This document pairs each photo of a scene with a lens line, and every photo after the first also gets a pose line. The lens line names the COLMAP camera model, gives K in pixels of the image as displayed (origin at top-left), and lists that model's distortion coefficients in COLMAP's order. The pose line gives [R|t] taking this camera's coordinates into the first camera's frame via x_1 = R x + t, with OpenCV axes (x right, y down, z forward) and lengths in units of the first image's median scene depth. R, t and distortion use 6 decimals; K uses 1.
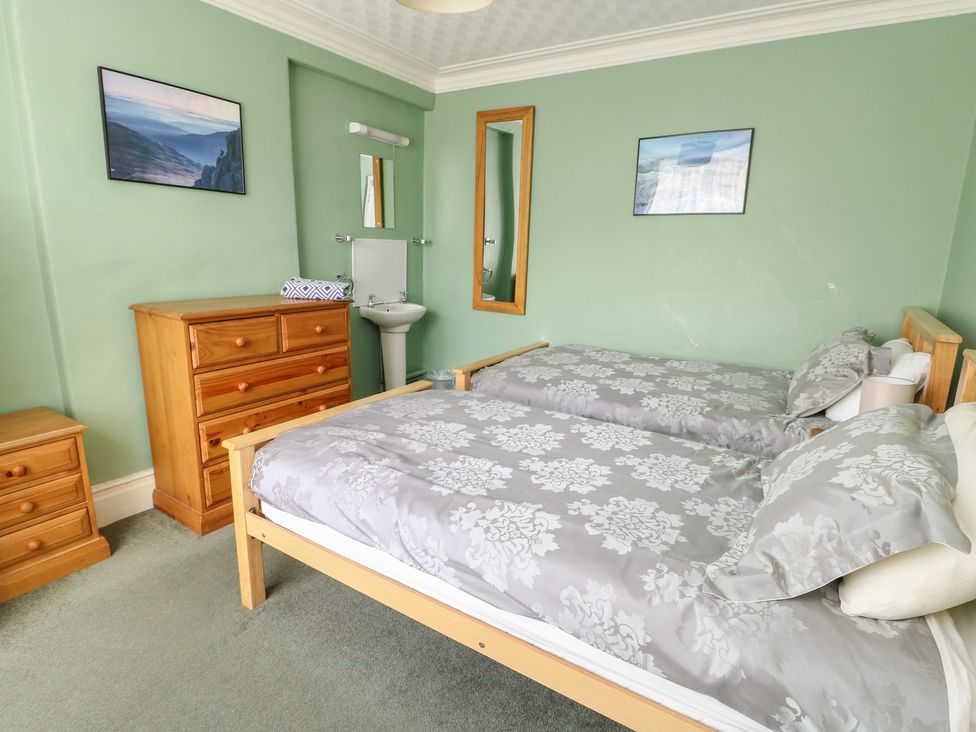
lens RADIAL K [[528.9, 0, 492.7], [0, 528.9, 360.5], [0, 0, 1]] dist [-0.017613, -0.000254]
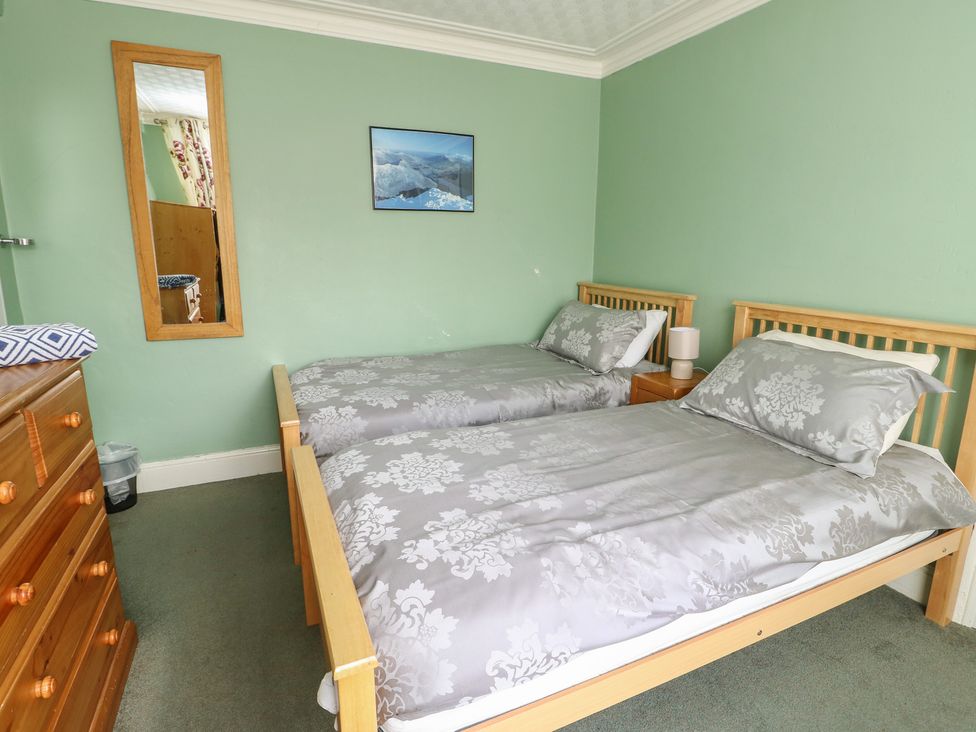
lens RADIAL K [[528.9, 0, 492.7], [0, 528.9, 360.5], [0, 0, 1]] dist [-0.017613, -0.000254]
pose [[0.536591, -0.197548, 0.820393, -0.506558], [0.186967, 0.975880, 0.112699, -0.095043], [-0.822869, 0.092913, 0.560584, 0.387643]]
